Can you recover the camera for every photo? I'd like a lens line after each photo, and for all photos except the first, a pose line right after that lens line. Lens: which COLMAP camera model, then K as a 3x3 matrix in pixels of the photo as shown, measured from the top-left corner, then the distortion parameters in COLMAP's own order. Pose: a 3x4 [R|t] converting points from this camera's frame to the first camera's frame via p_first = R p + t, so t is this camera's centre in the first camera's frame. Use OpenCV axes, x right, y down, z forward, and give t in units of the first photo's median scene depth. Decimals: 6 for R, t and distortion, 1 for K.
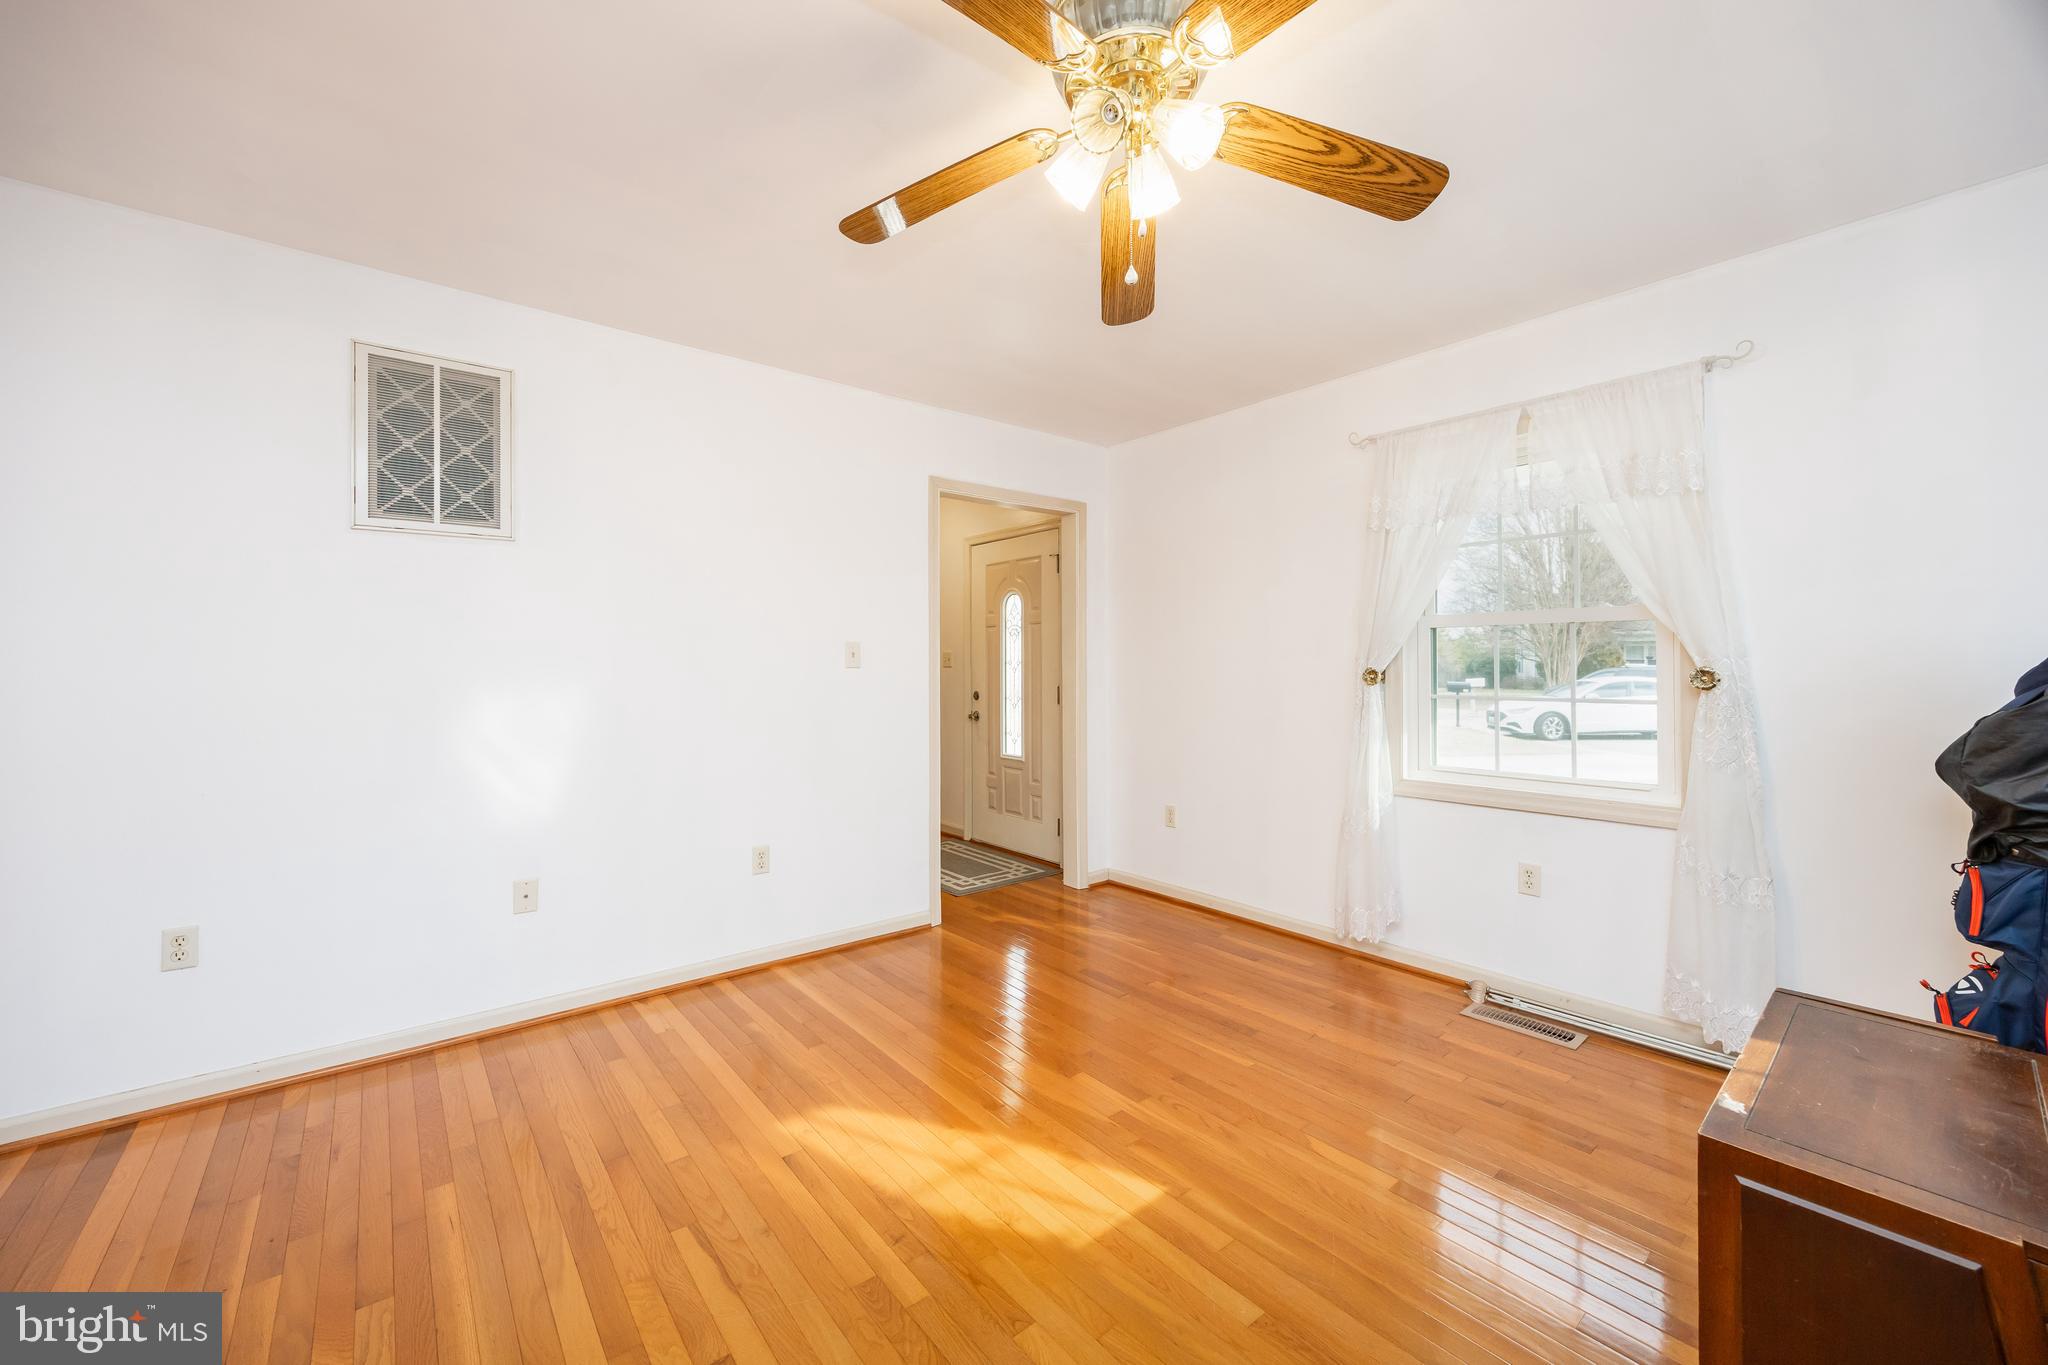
lens RADIAL K [[786.5, 0, 1024.3], [0, 786.5, 678.0], [0, 0, 1]] dist [-0.000331, 0.000095]
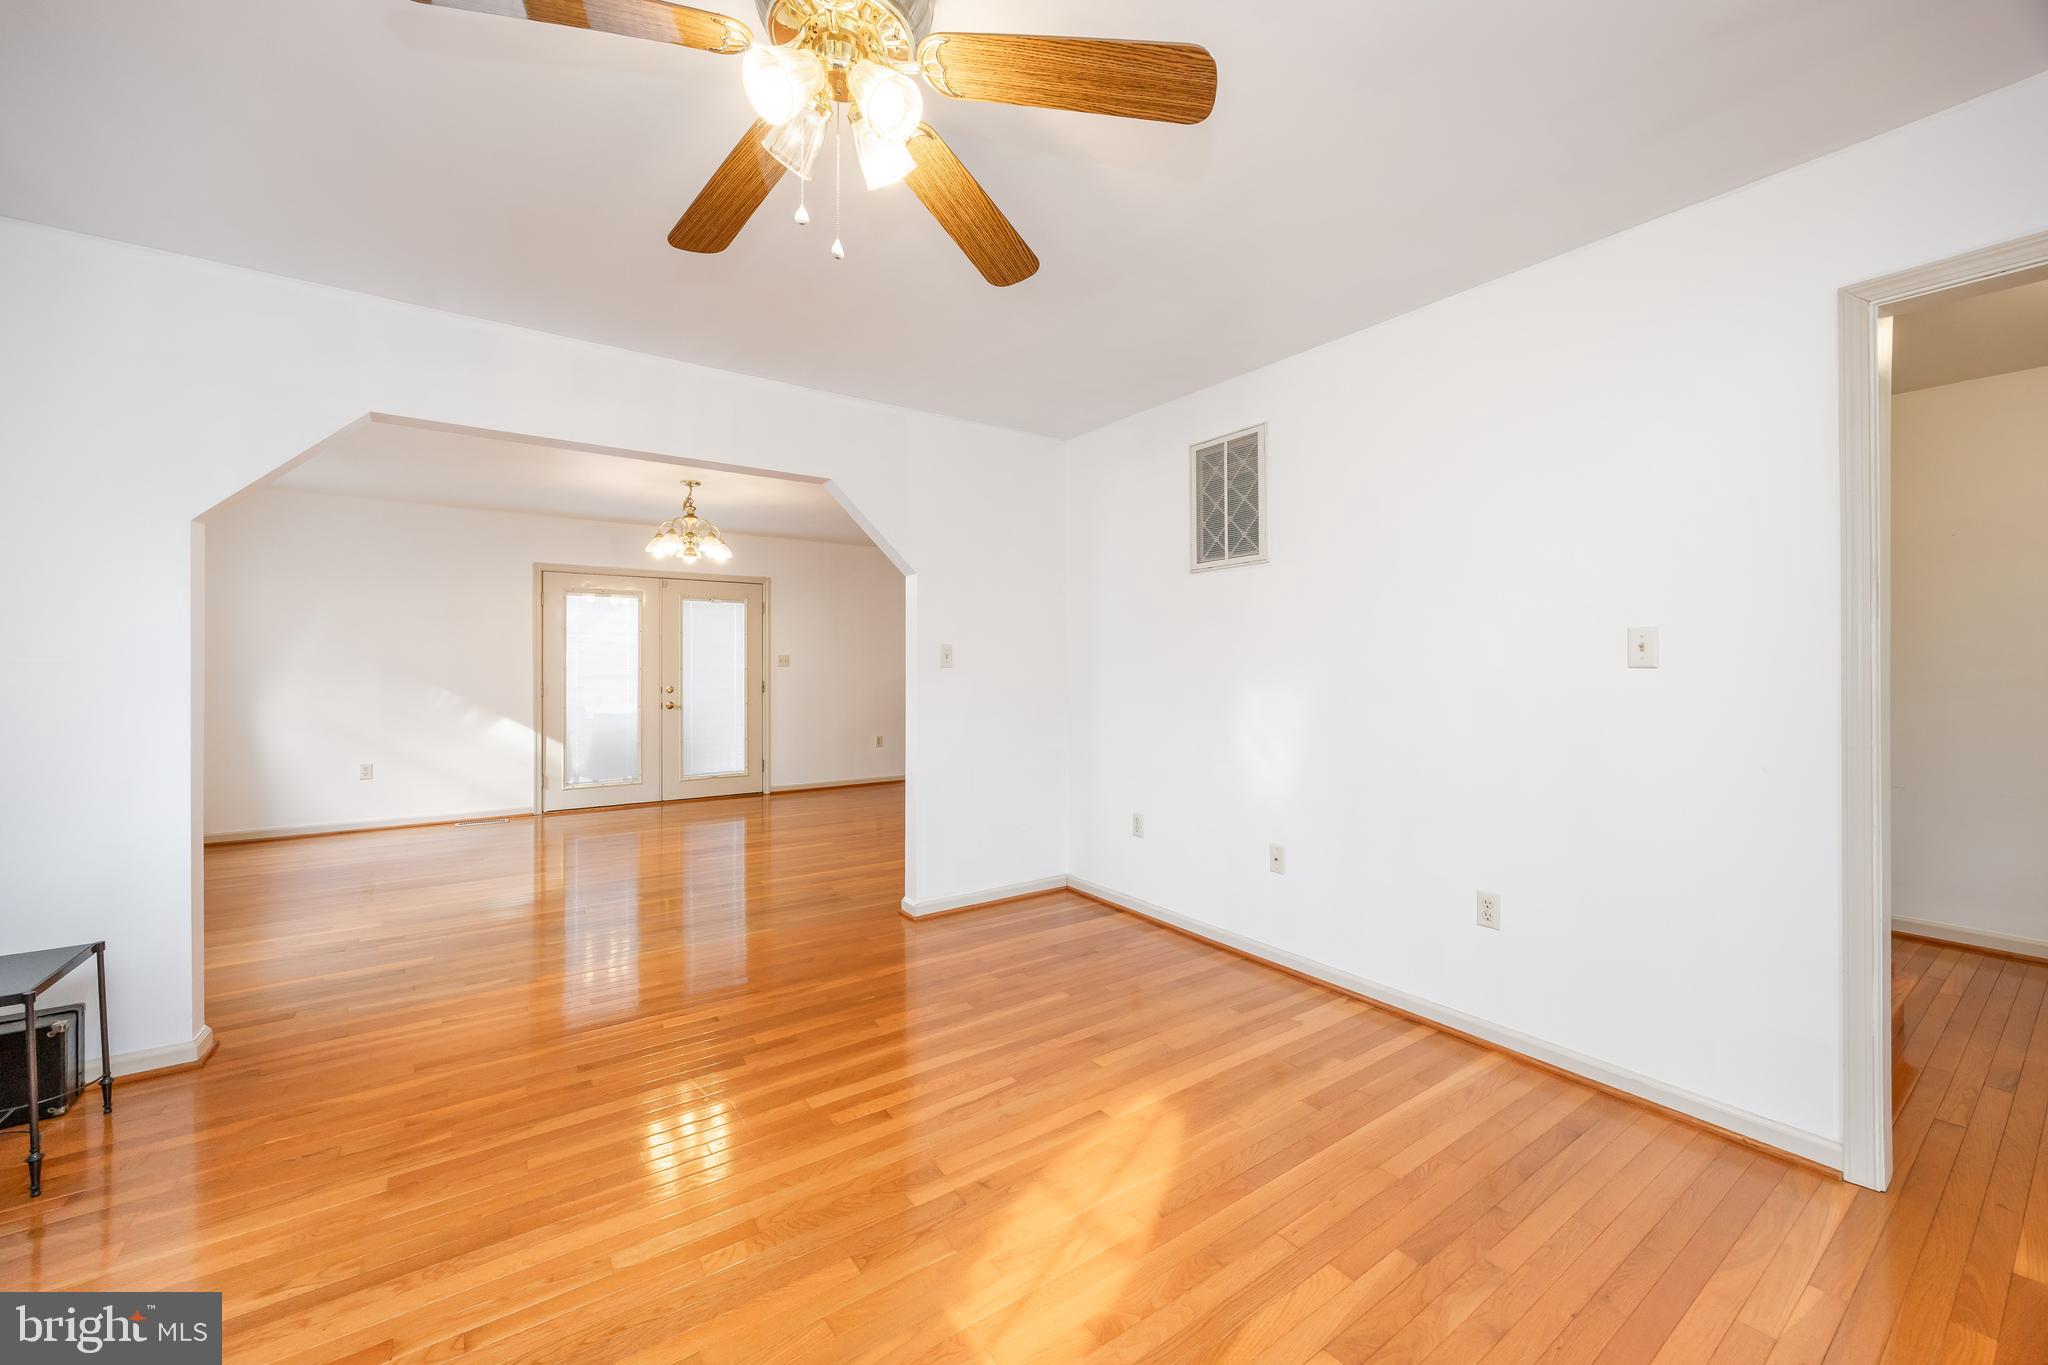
lens RADIAL K [[786.5, 0, 1024.3], [0, 786.5, 678.0], [0, 0, 1]] dist [-0.000331, 0.000095]
pose [[-0.076285, 0.017950, -0.996924, 0.633267], [-0.007864, 0.999796, 0.018603, -0.016593], [0.997055, 0.009259, -0.076128, 0.772414]]
